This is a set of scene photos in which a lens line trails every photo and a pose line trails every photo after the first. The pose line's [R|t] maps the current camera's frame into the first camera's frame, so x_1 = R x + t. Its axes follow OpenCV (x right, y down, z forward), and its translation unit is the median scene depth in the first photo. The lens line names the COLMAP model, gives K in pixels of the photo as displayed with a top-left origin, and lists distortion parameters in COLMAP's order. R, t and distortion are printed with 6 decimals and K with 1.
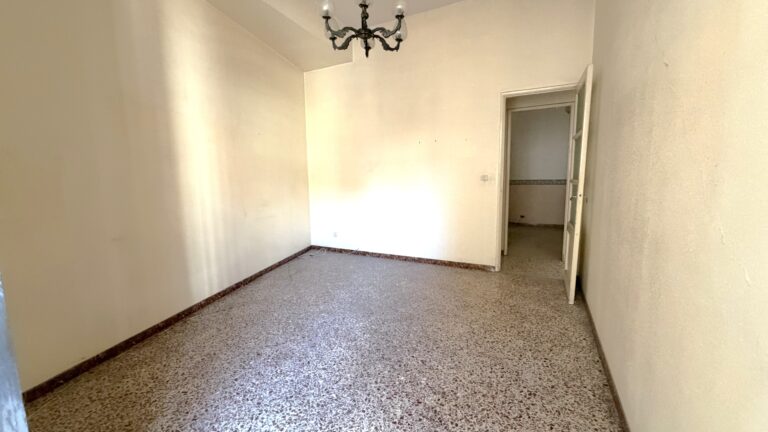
lens RADIAL K [[306.5, 0, 382.3], [0, 306.5, 216.4], [0, 0, 1]] dist [0.001703, 0.000194]
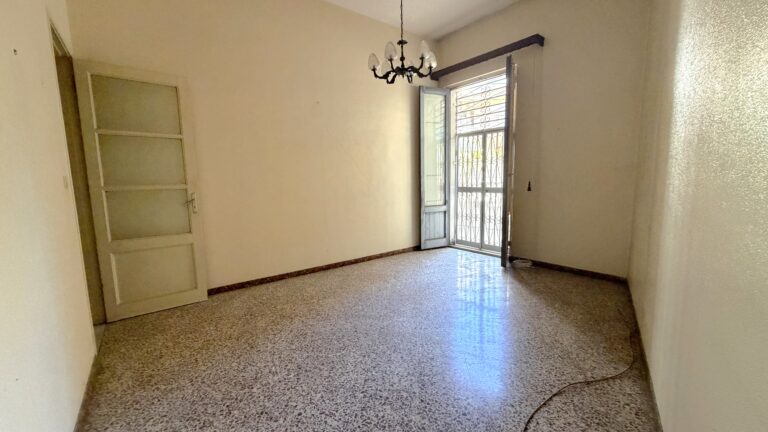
lens RADIAL K [[306.5, 0, 382.3], [0, 306.5, 216.4], [0, 0, 1]] dist [0.001703, 0.000194]
pose [[-0.910718, -0.015399, 0.412742, -0.399788], [0.087261, 0.969575, 0.228715, -0.198658], [-0.403706, 0.244311, -0.881665, 1.733738]]
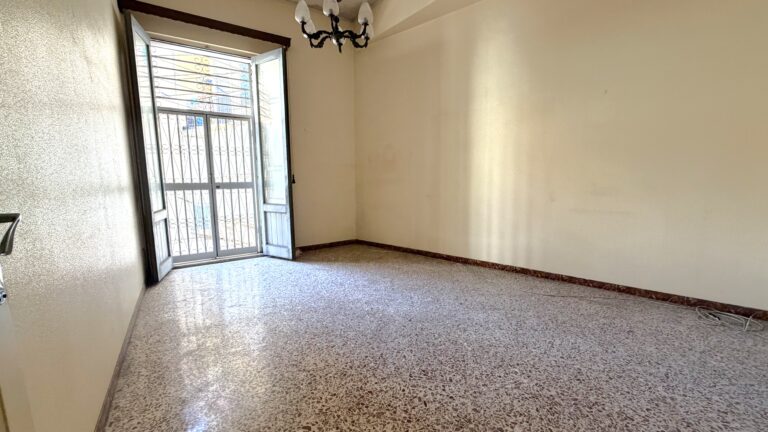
lens RADIAL K [[306.5, 0, 382.3], [0, 306.5, 216.4], [0, 0, 1]] dist [0.001703, 0.000194]
pose [[-0.481305, 0.134743, -0.866135, 0.695155], [-0.093195, 0.974648, 0.203412, -0.120677], [0.871585, 0.178623, -0.456545, 1.290226]]
